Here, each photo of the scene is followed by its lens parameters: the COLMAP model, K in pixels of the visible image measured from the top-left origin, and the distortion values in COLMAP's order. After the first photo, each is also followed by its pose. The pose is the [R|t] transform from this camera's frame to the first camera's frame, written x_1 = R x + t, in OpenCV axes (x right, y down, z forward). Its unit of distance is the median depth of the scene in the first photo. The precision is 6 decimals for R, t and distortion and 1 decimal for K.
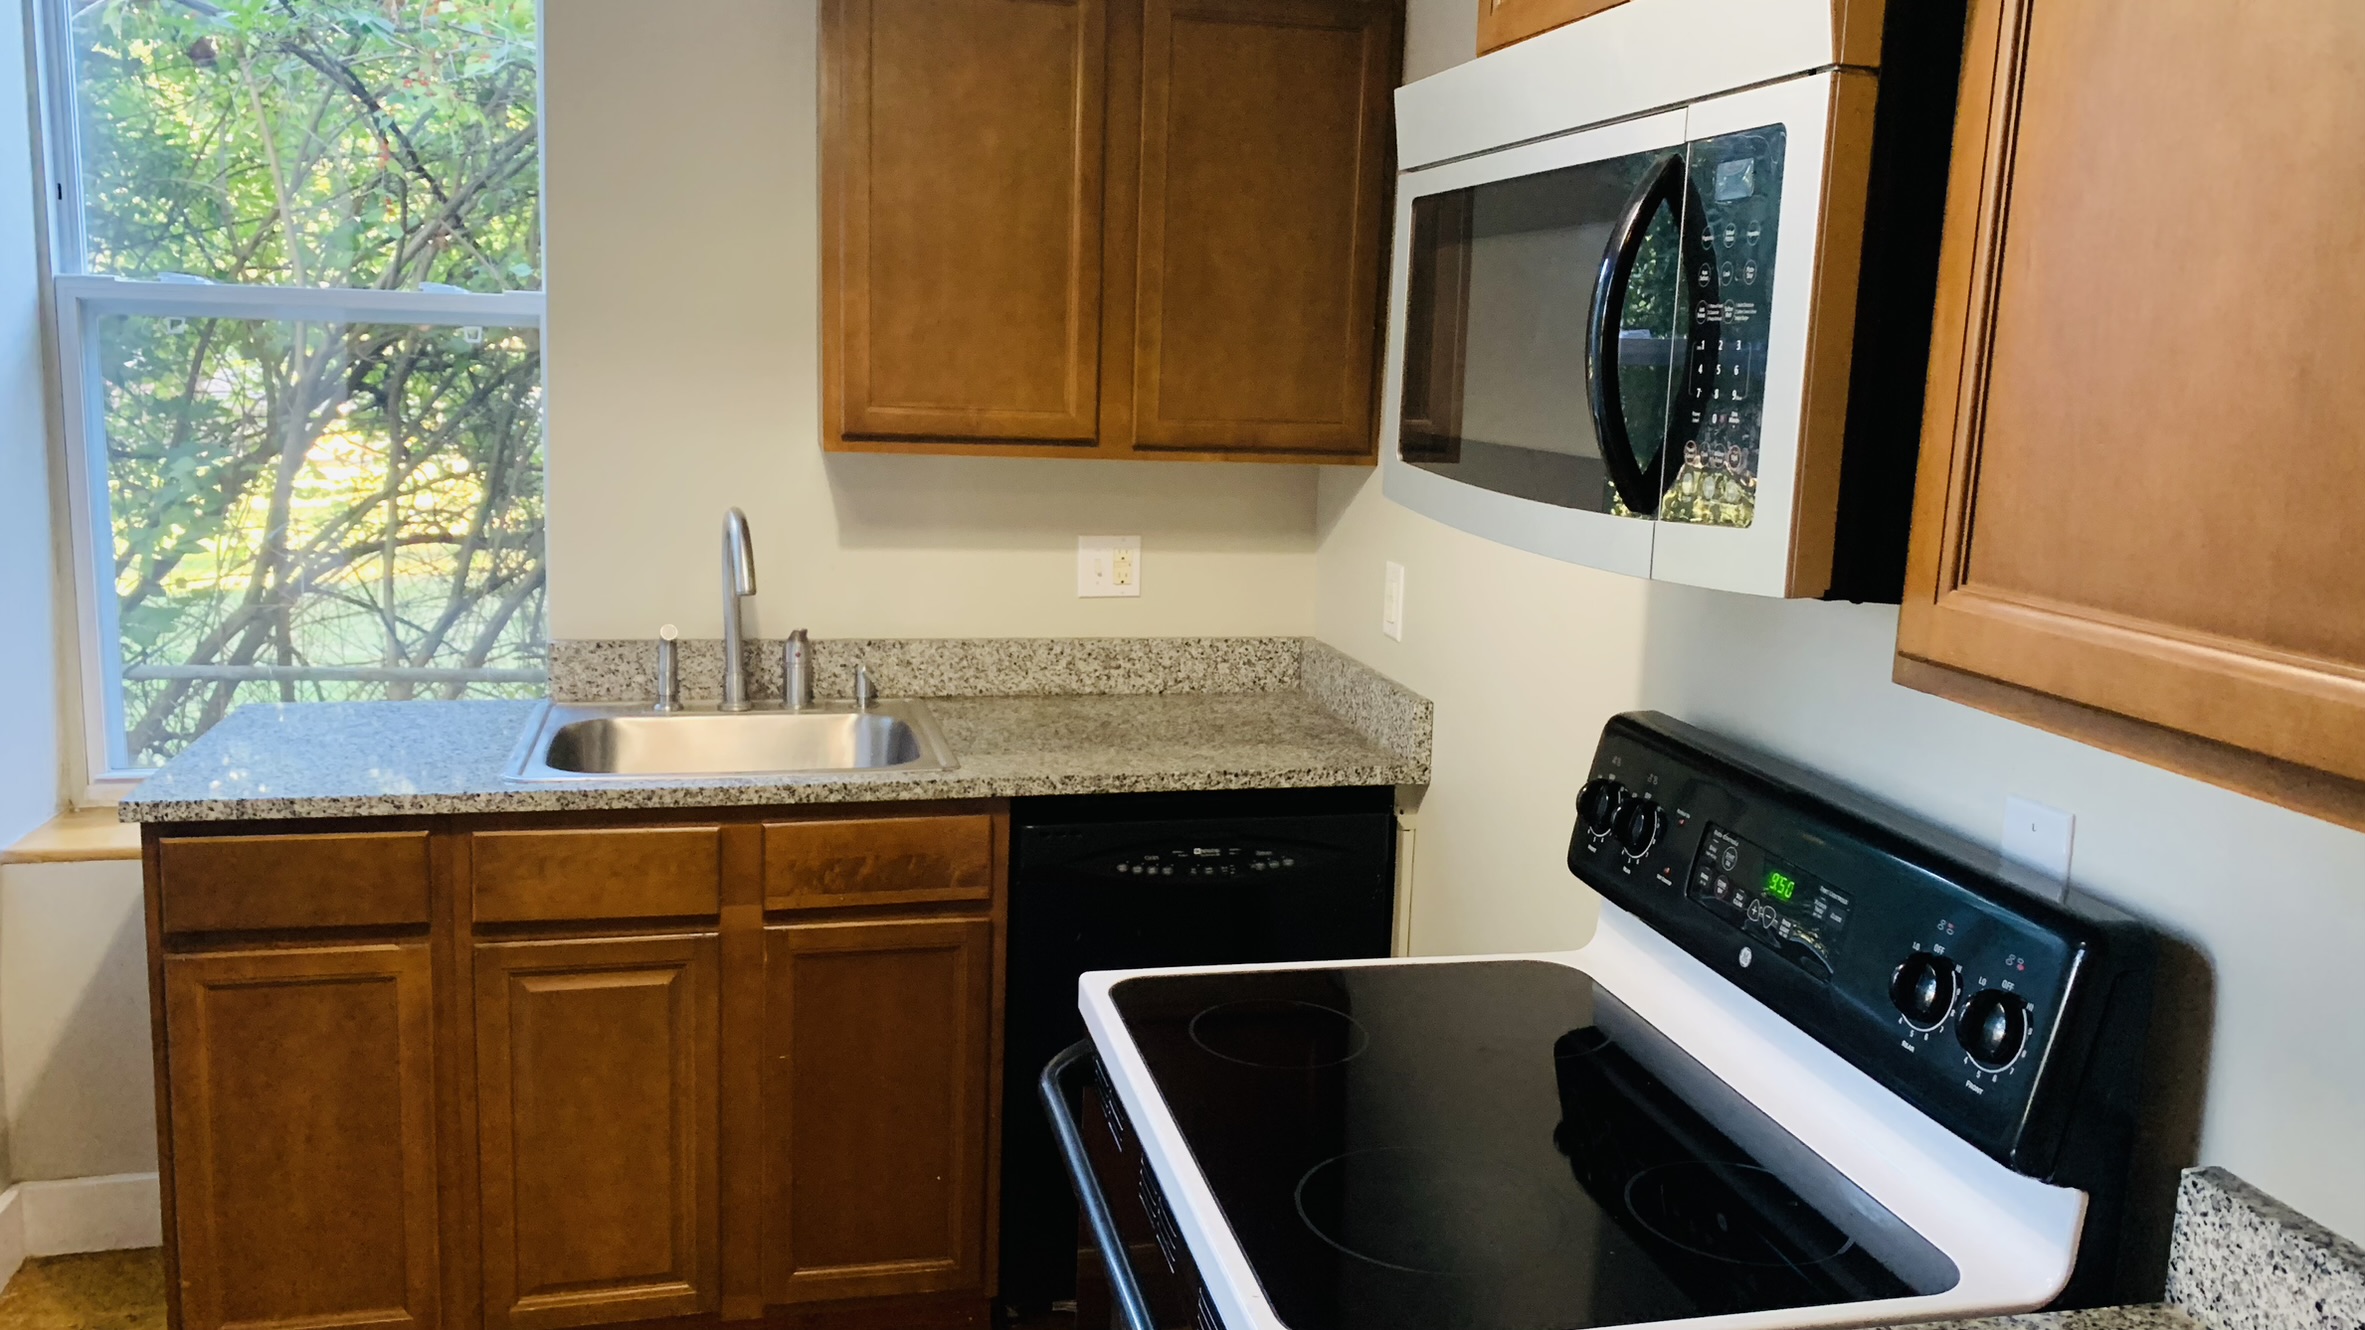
lens RADIAL K [[1811.8, 0, 1182.5], [0, 1811.8, 665.0], [0, 0, 1]] dist [-0.001109, -0.000715]
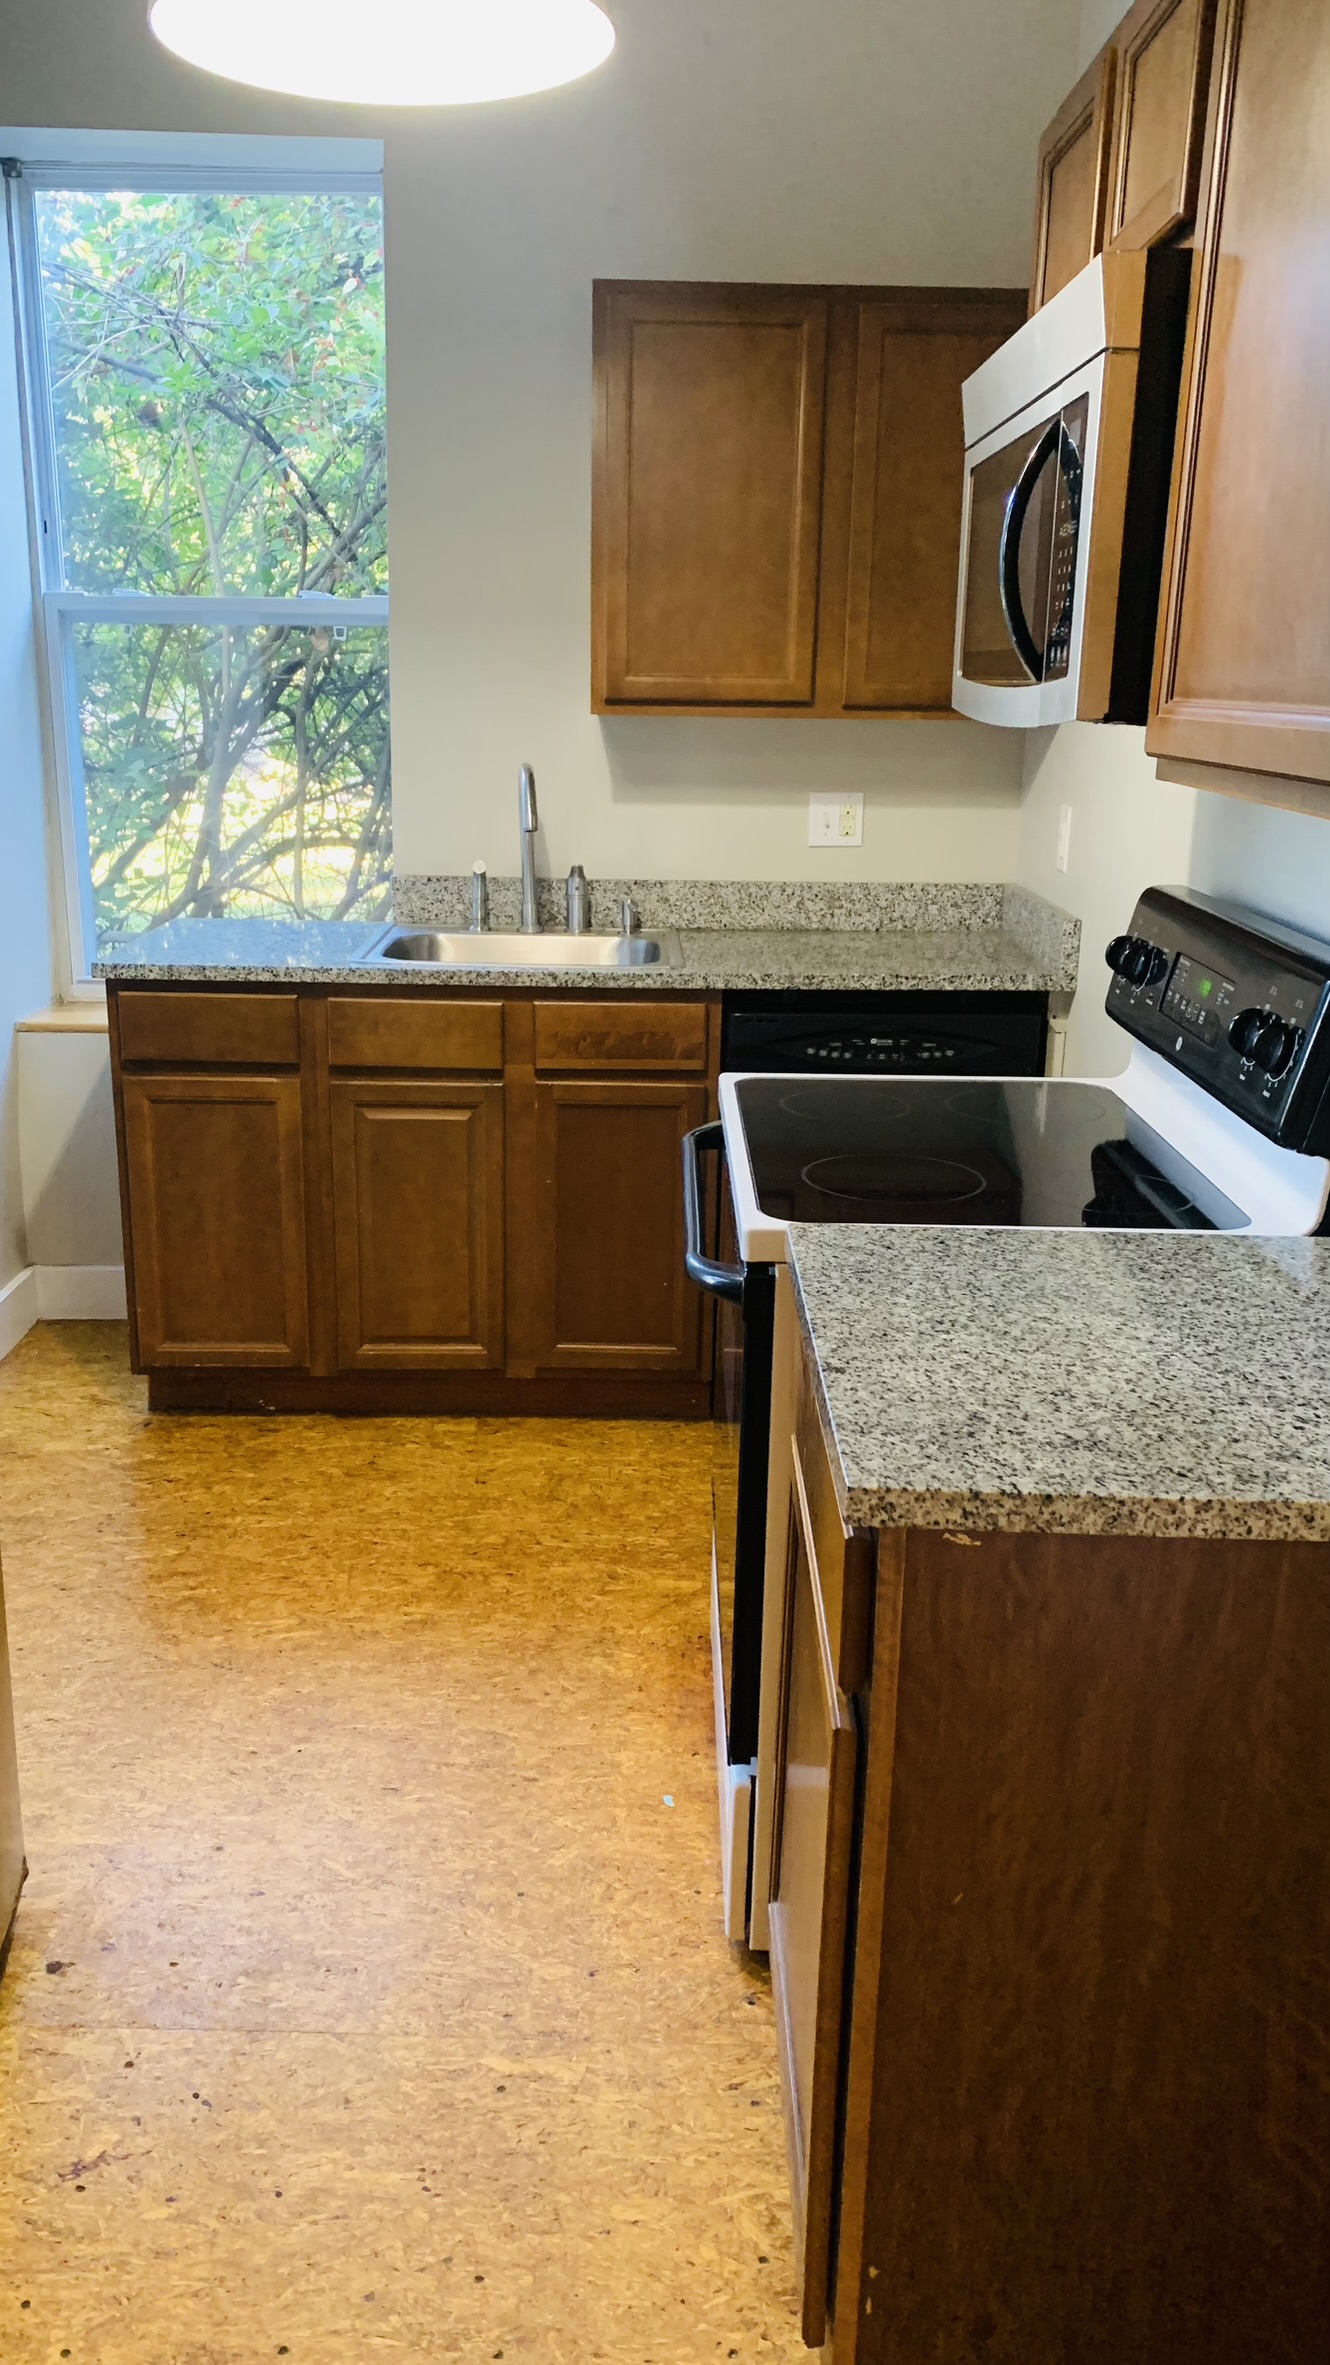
lens RADIAL K [[1788.5, 0, 640.2], [0, 1788.5, 1230.0], [0, 0, 1]] dist [0.271620, -0.756140]
pose [[0.970278, 0.046674, -0.237448, 0.151613], [-0.019669, 0.993188, 0.114855, 0.091656], [0.241191, -0.106771, 0.964586, -0.251745]]
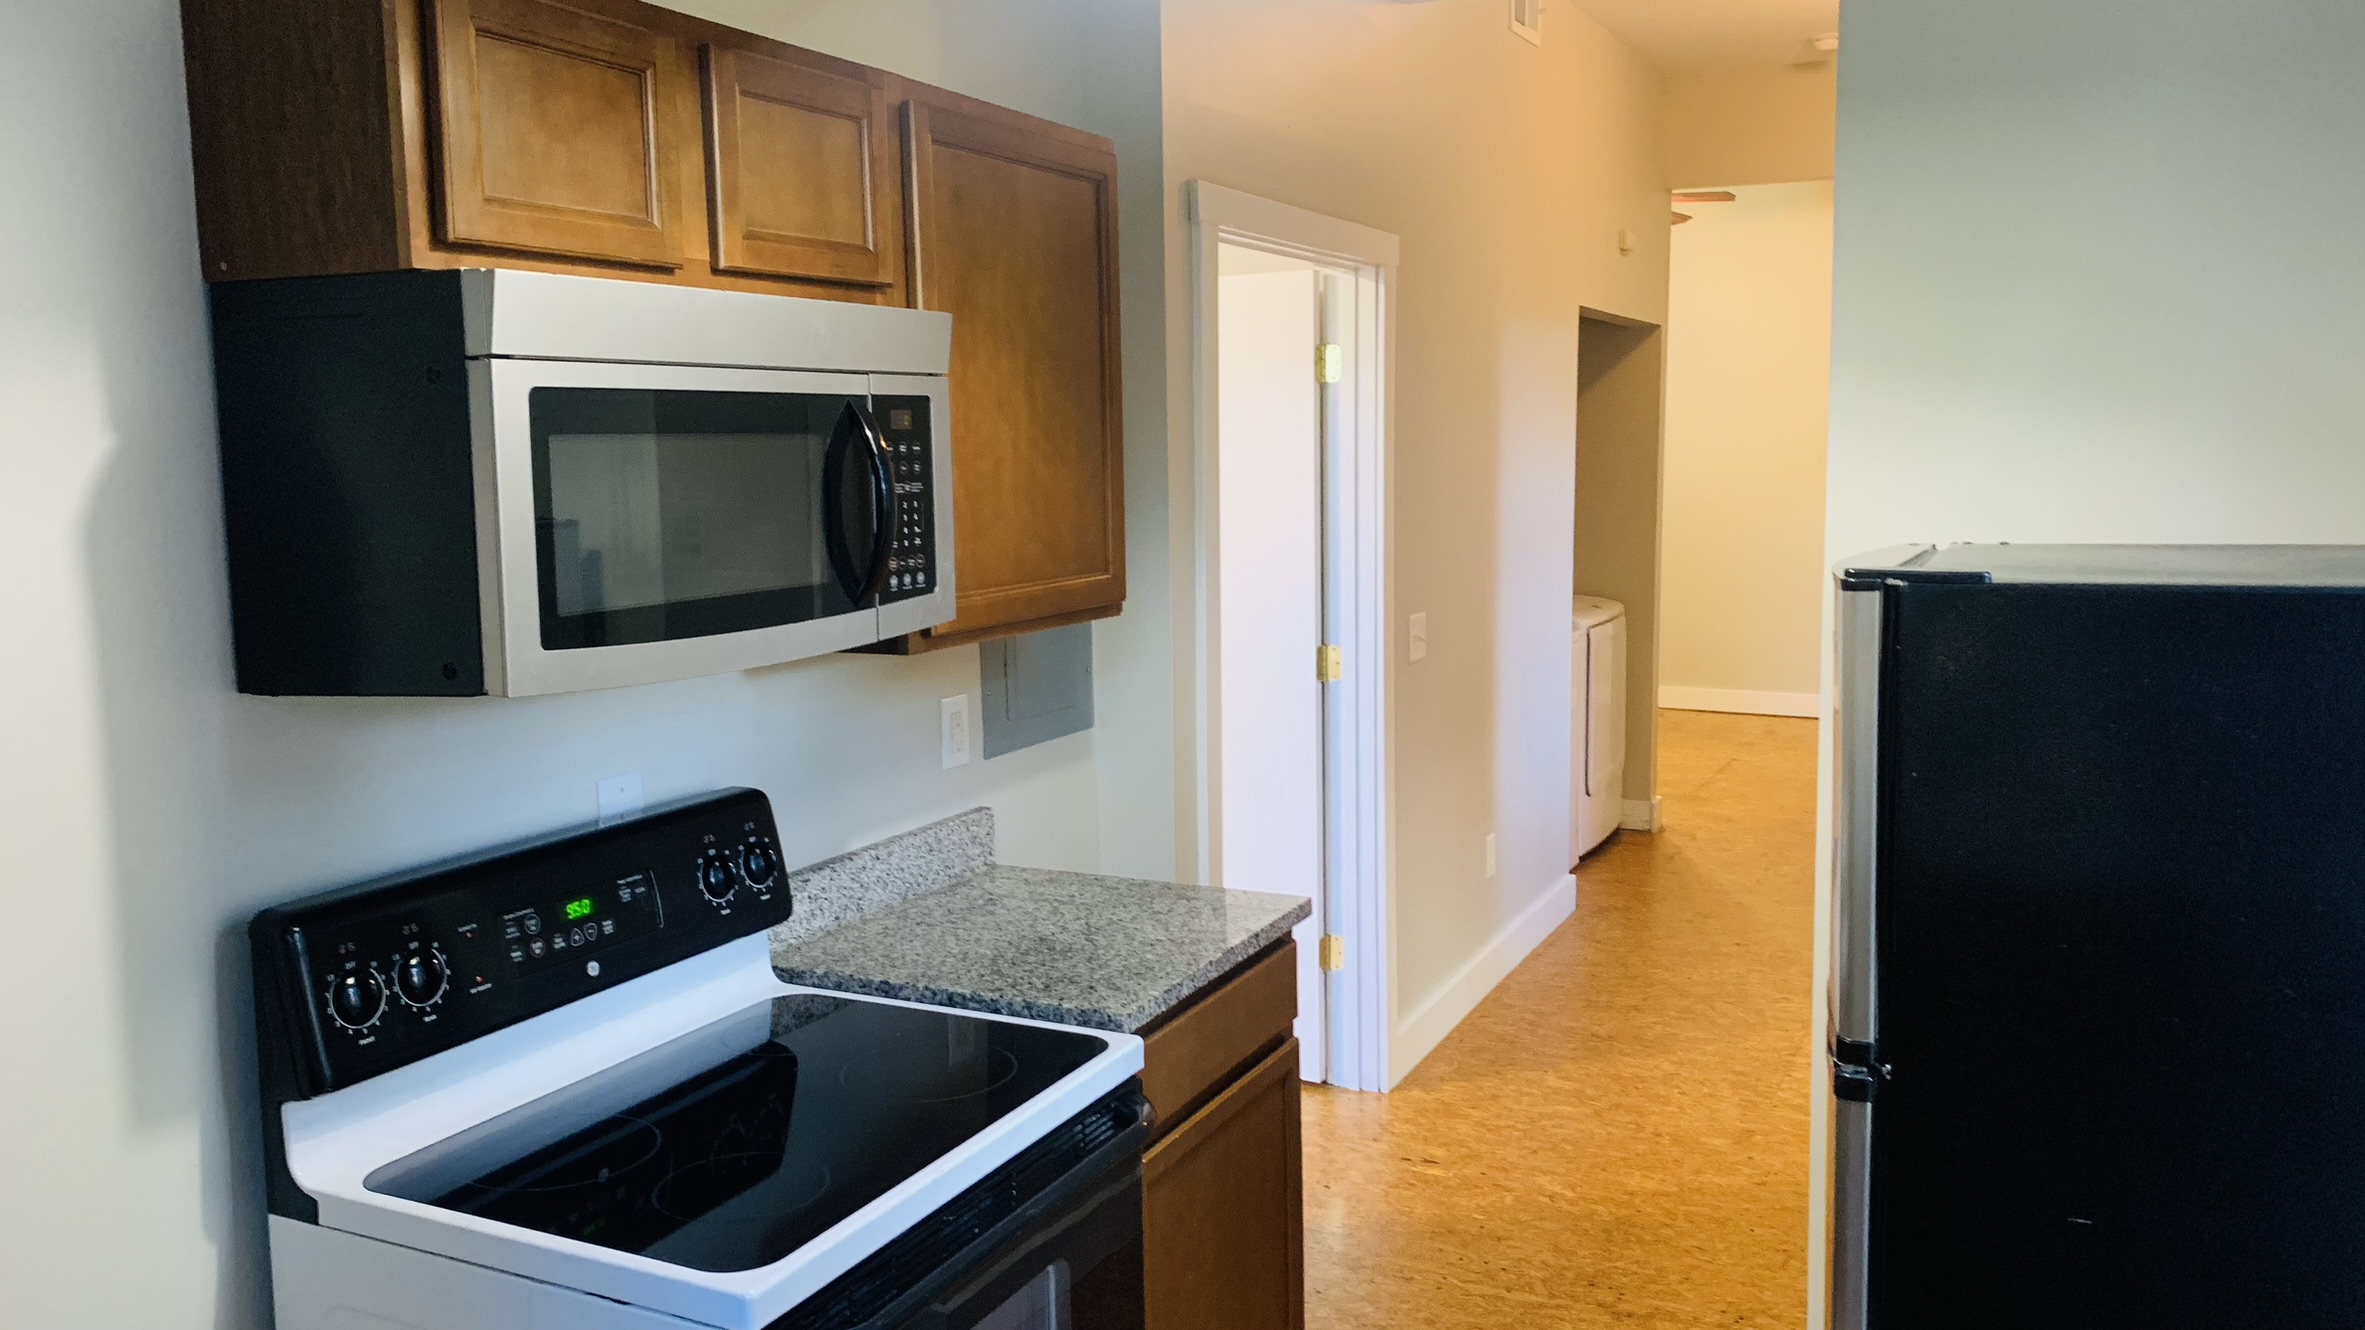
lens RADIAL K [[1811.8, 0, 1182.5], [0, 1811.8, 665.0], [0, 0, 1]] dist [-0.001109, -0.000715]
pose [[-0.772086, -0.104118, 0.626931, -0.499731], [0.098674, 0.954885, 0.280103, -0.228428], [-0.627811, 0.278125, -0.726980, 0.986235]]
